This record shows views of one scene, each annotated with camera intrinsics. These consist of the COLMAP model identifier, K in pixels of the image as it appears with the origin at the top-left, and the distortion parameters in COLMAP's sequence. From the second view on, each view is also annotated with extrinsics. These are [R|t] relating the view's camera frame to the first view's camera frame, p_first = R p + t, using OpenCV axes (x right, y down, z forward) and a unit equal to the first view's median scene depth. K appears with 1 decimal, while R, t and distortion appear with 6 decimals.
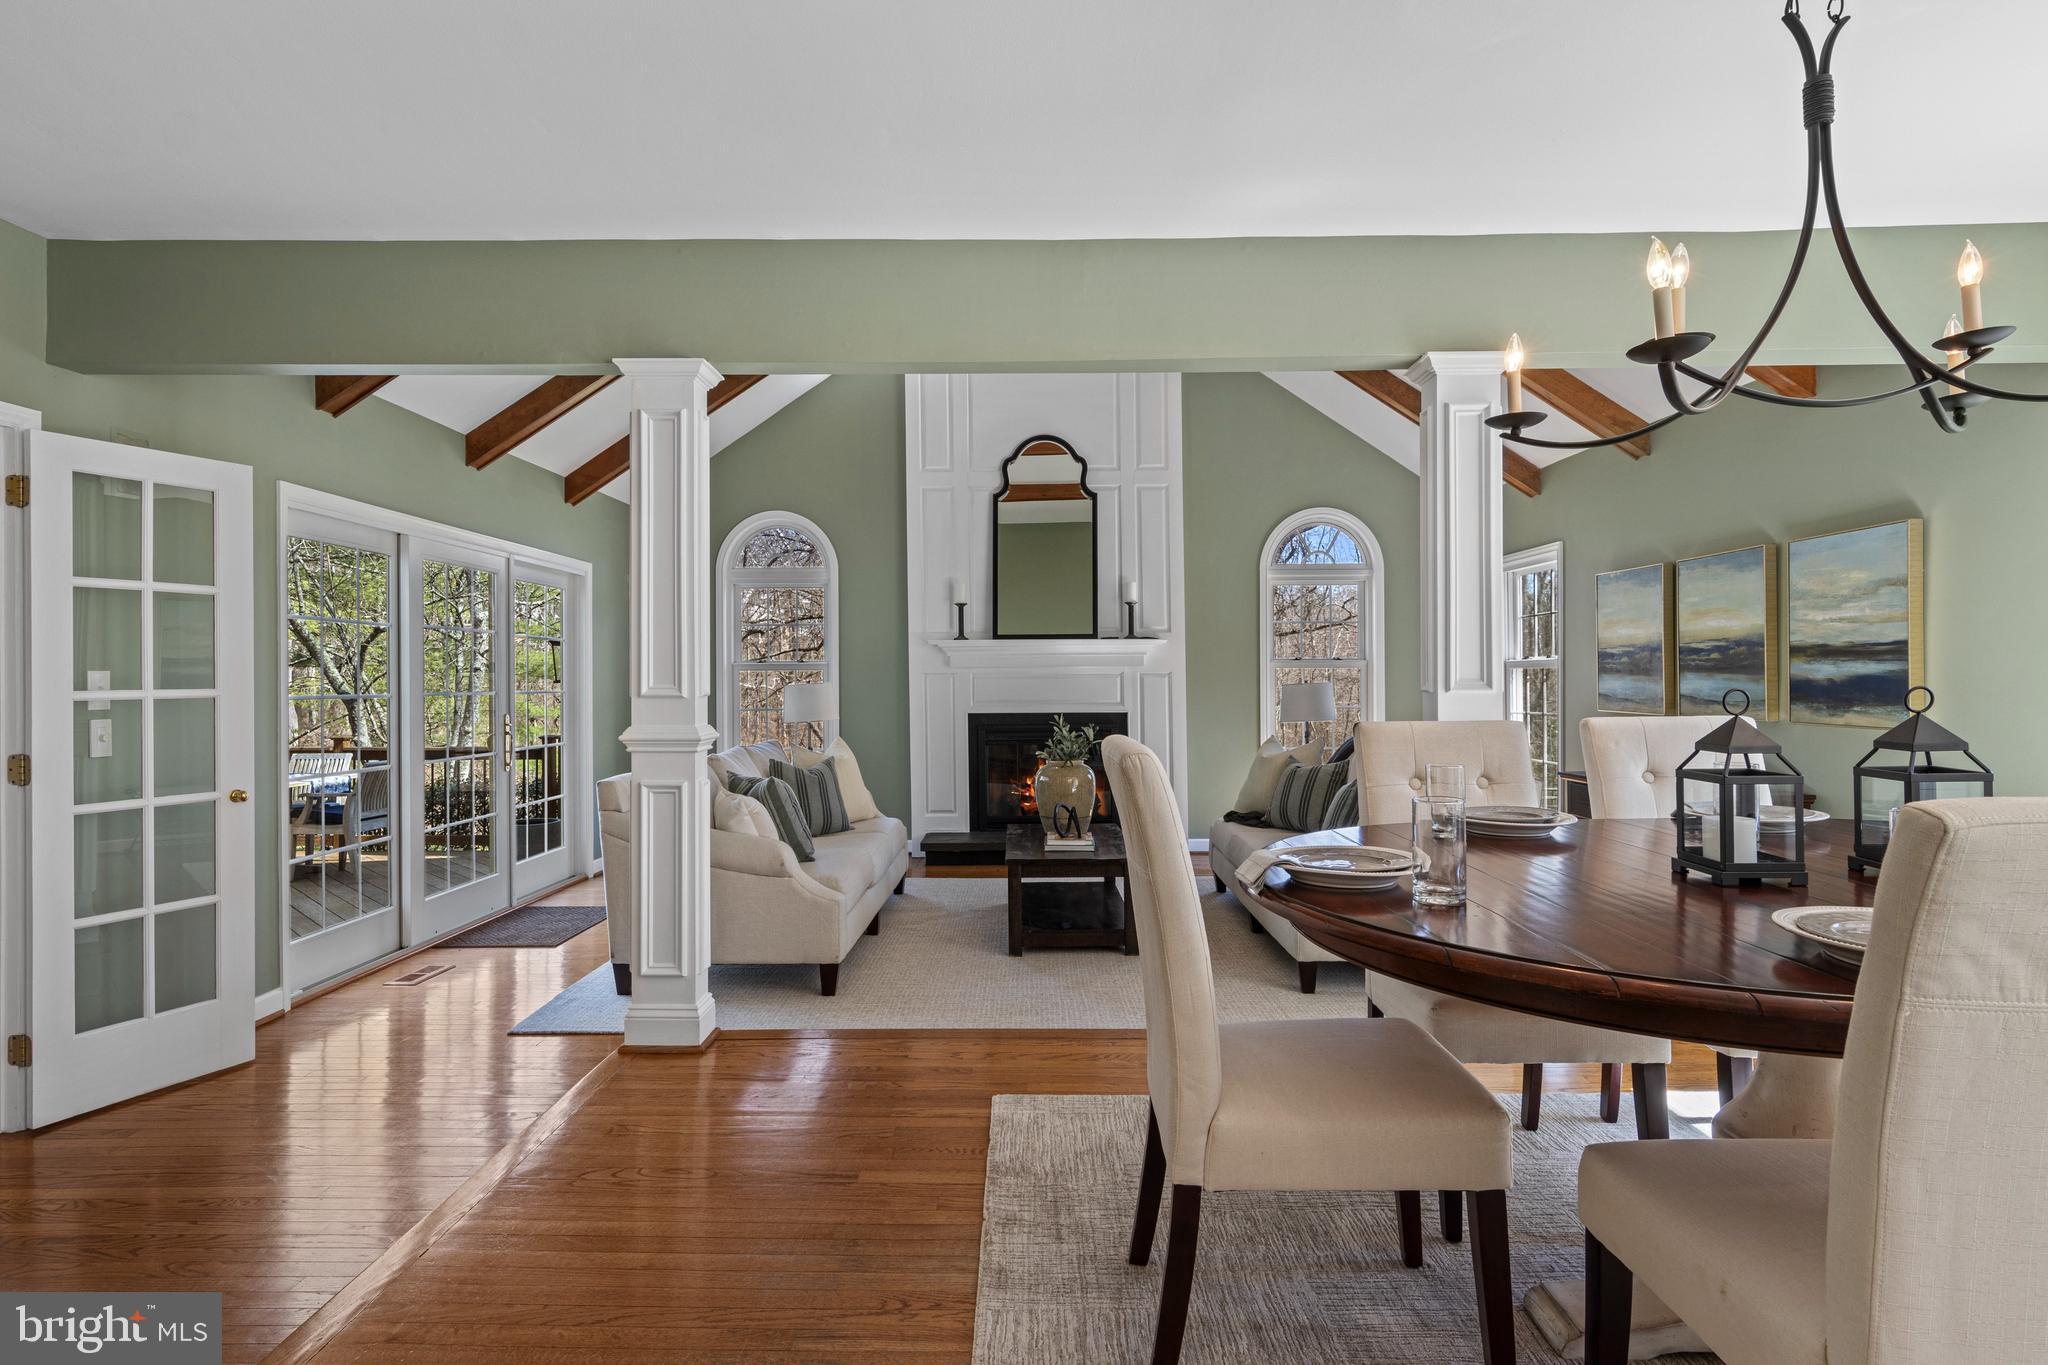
lens RADIAL K [[1049.1, 0, 1026.8], [0, 1049.1, 678.7], [0, 0, 1]] dist [0.012637, -0.000895]
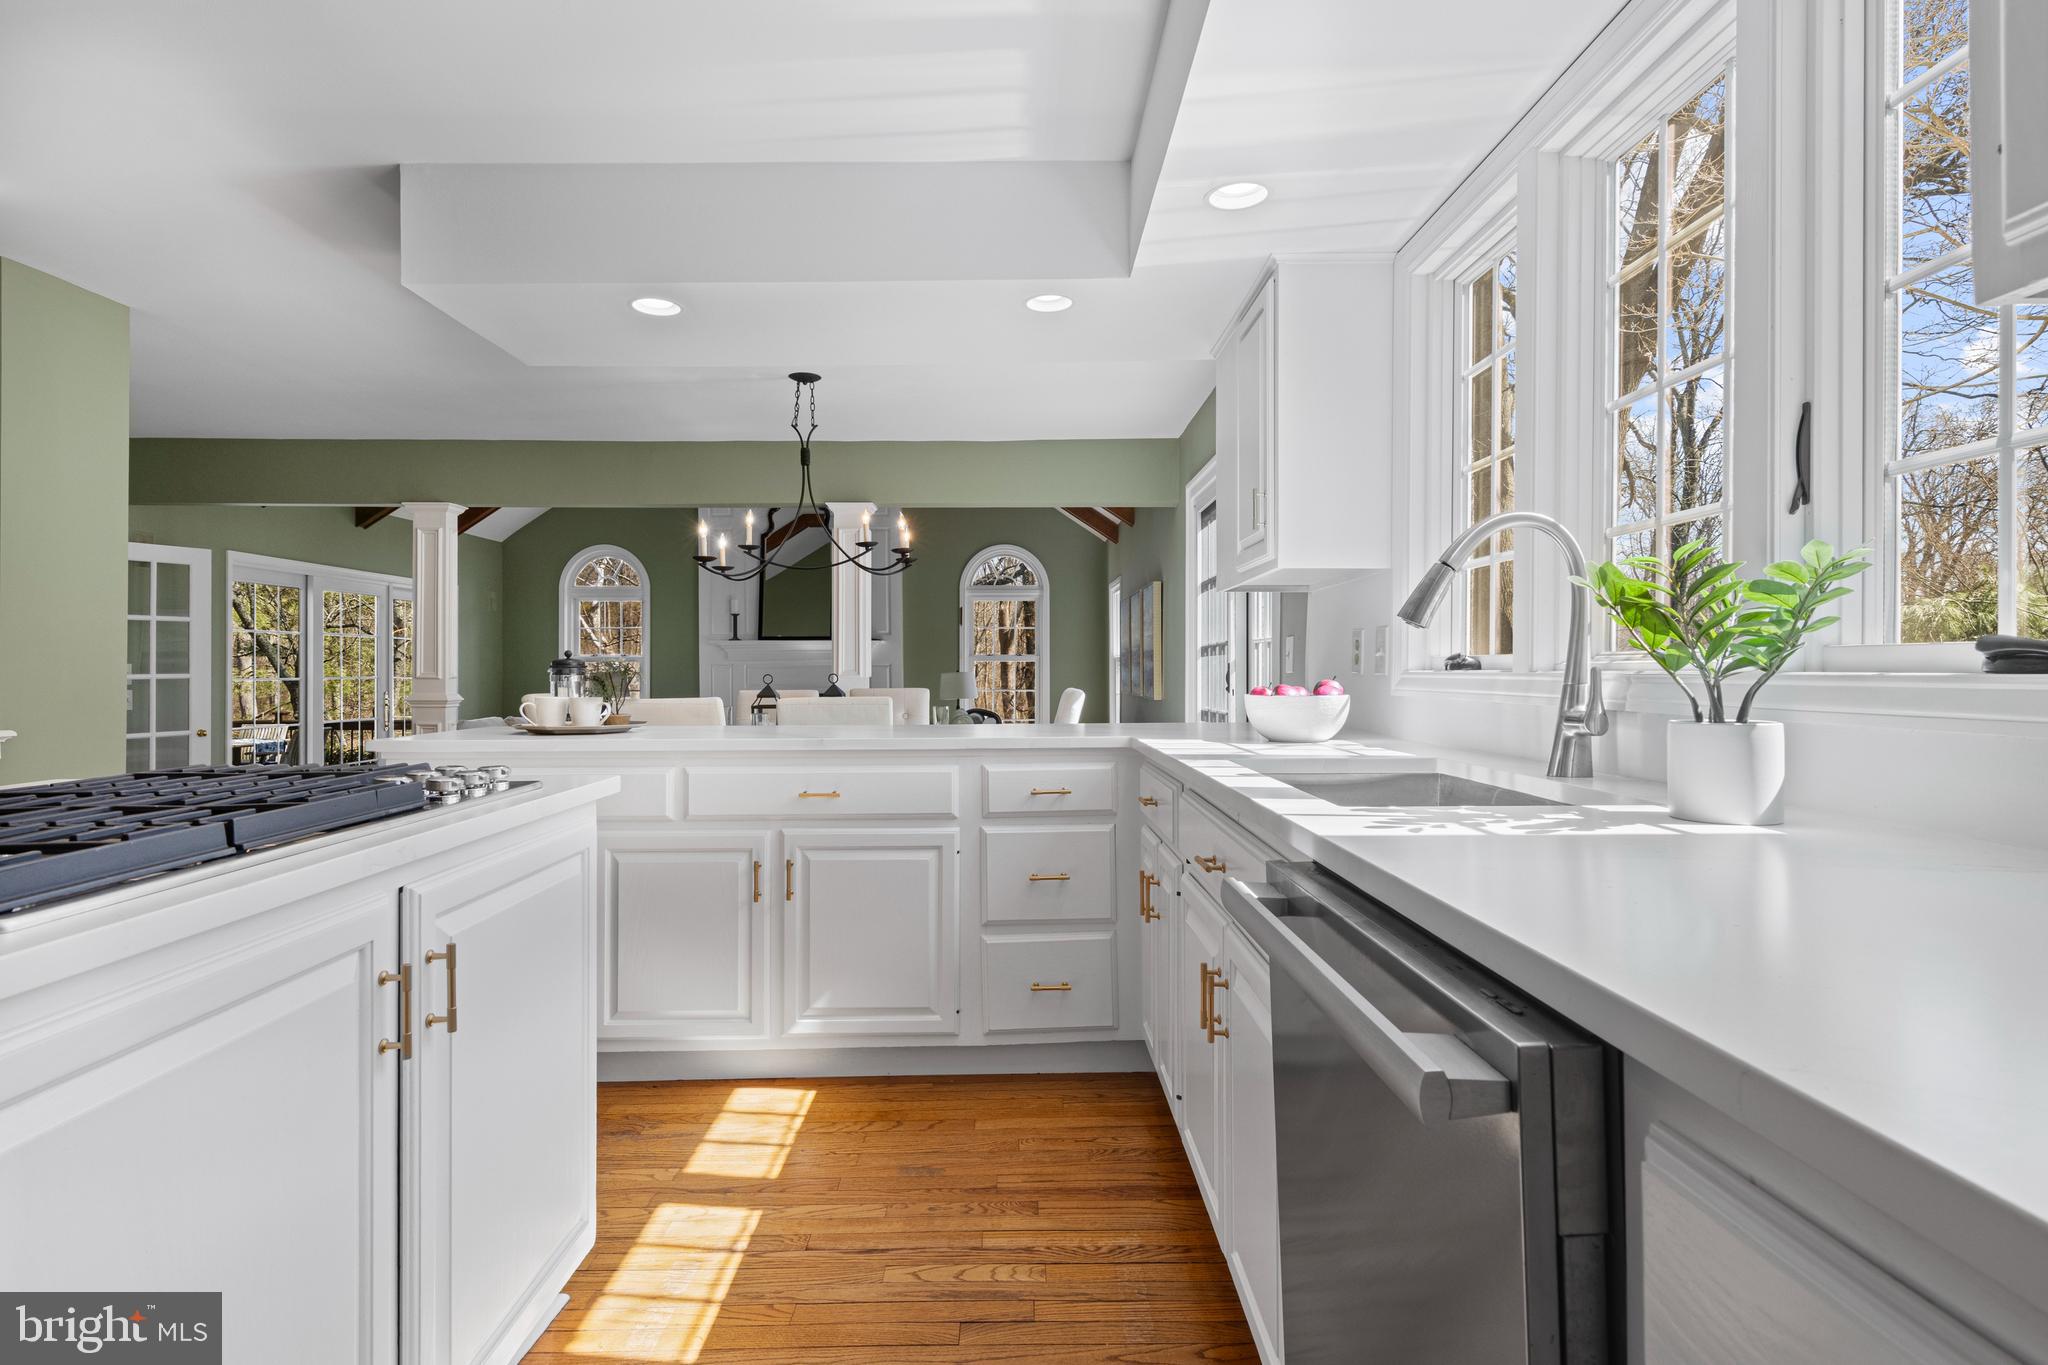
lens RADIAL K [[1057.5, 0, 1020.1], [0, 1057.5, 662.5], [0, 0, 1]] dist [0.013826, -0.000305]
pose [[0.999891, 0.003394, 0.014391, 0.476663], [-0.003313, 0.999979, -0.005601, -0.003040], [-0.014410, 0.005553, 0.999881, -0.642317]]
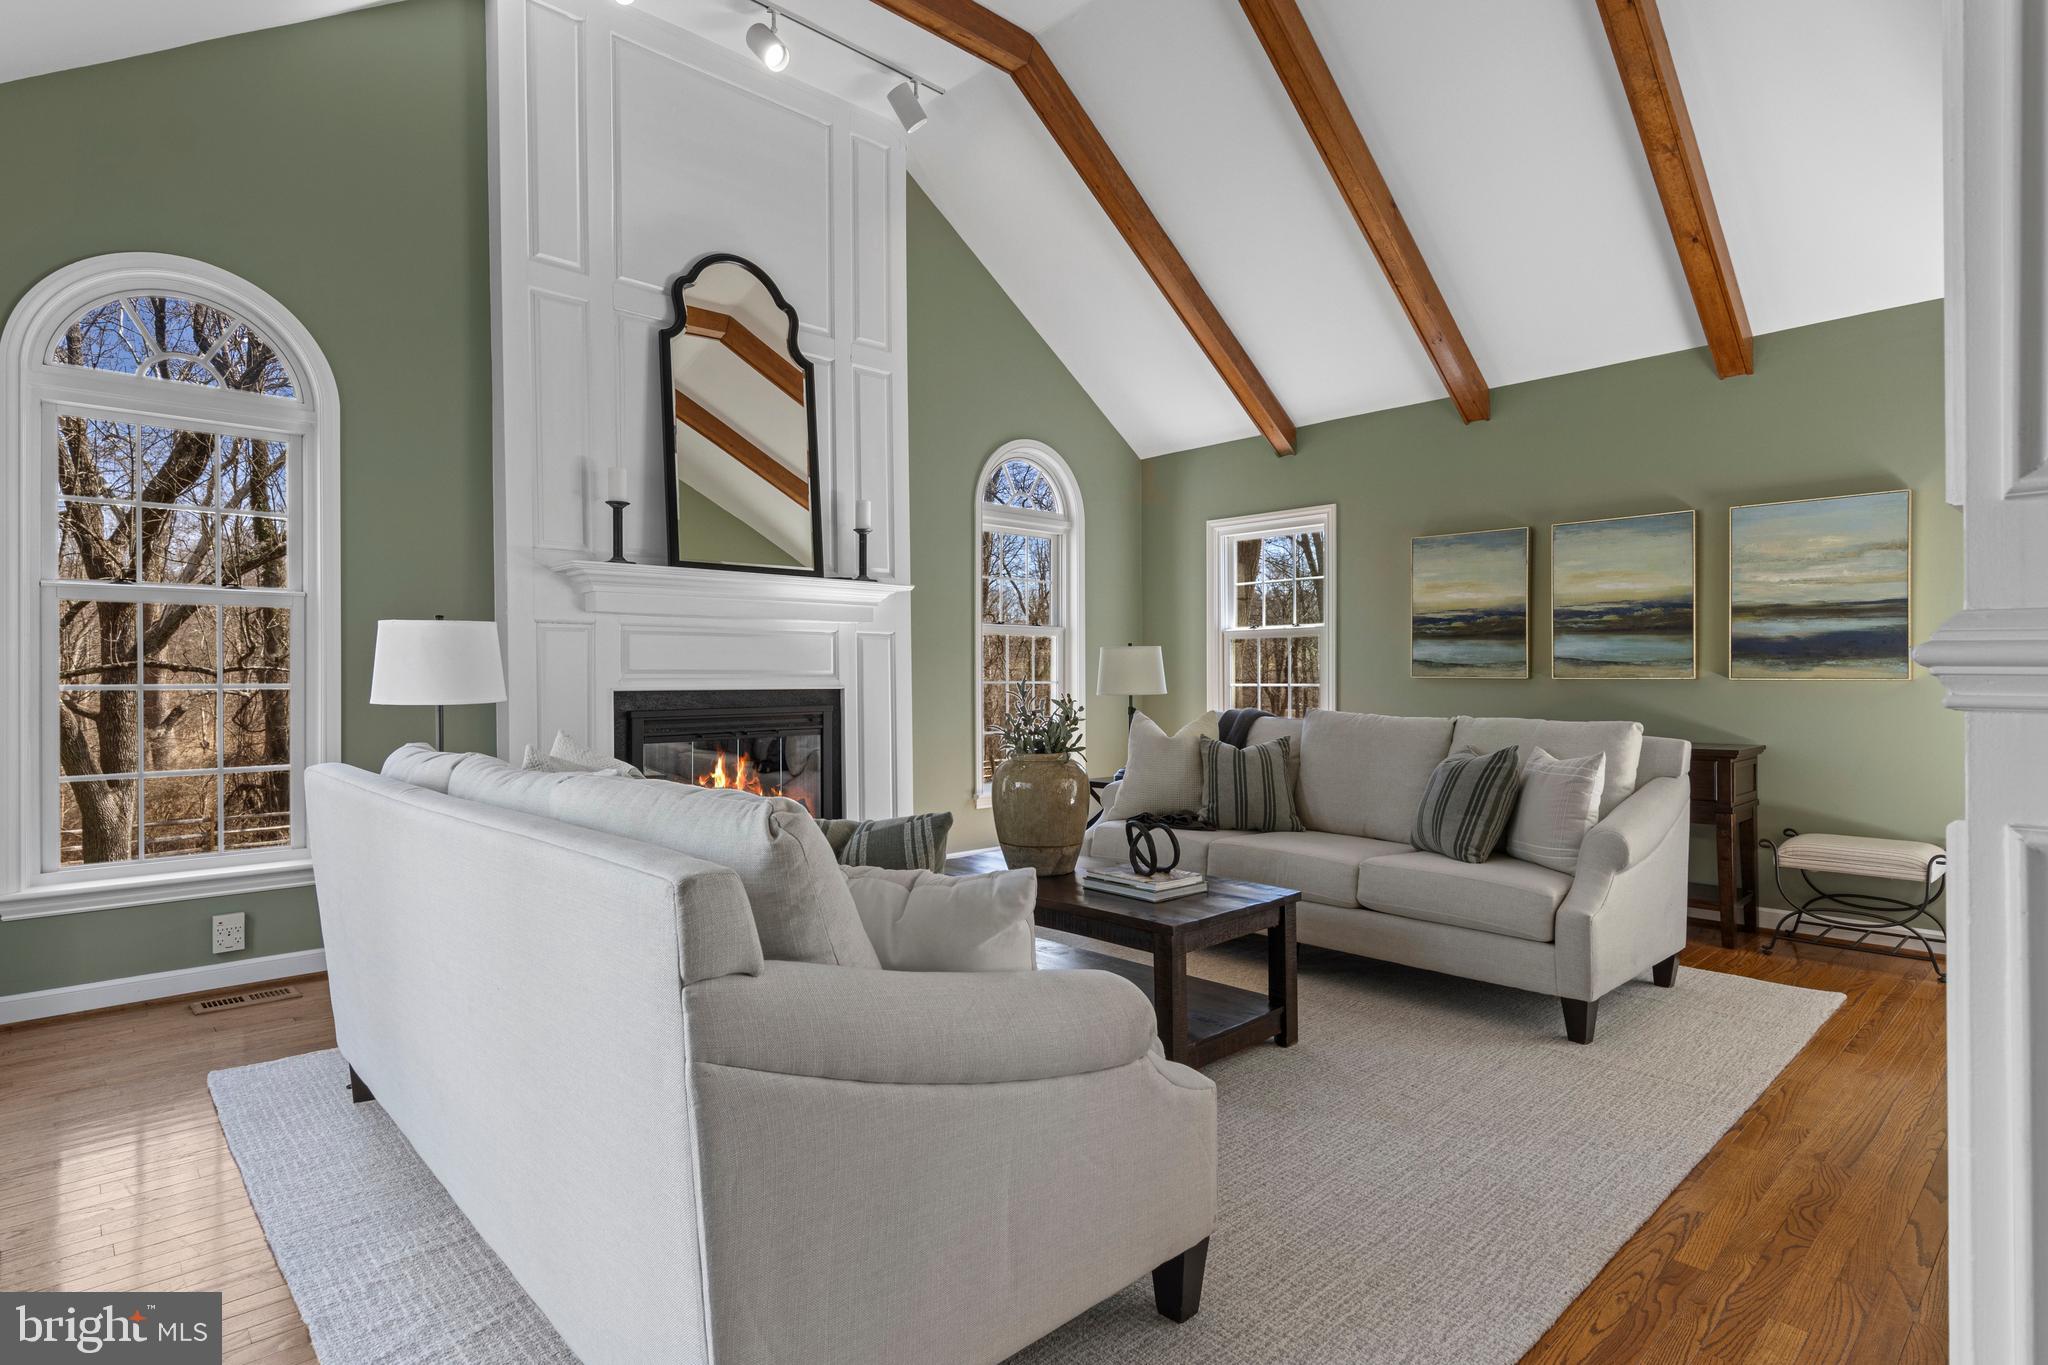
lens RADIAL K [[1044.1, 0, 1023.0], [0, 1044.1, 667.7], [0, 0, 1]] dist [0.003933, 0.000130]
pose [[0.726933, 0.010602, 0.686627, -0.488978], [-0.004030, 0.999929, -0.011172, 0.042976], [-0.686697, 0.005354, 0.726924, 0.691649]]
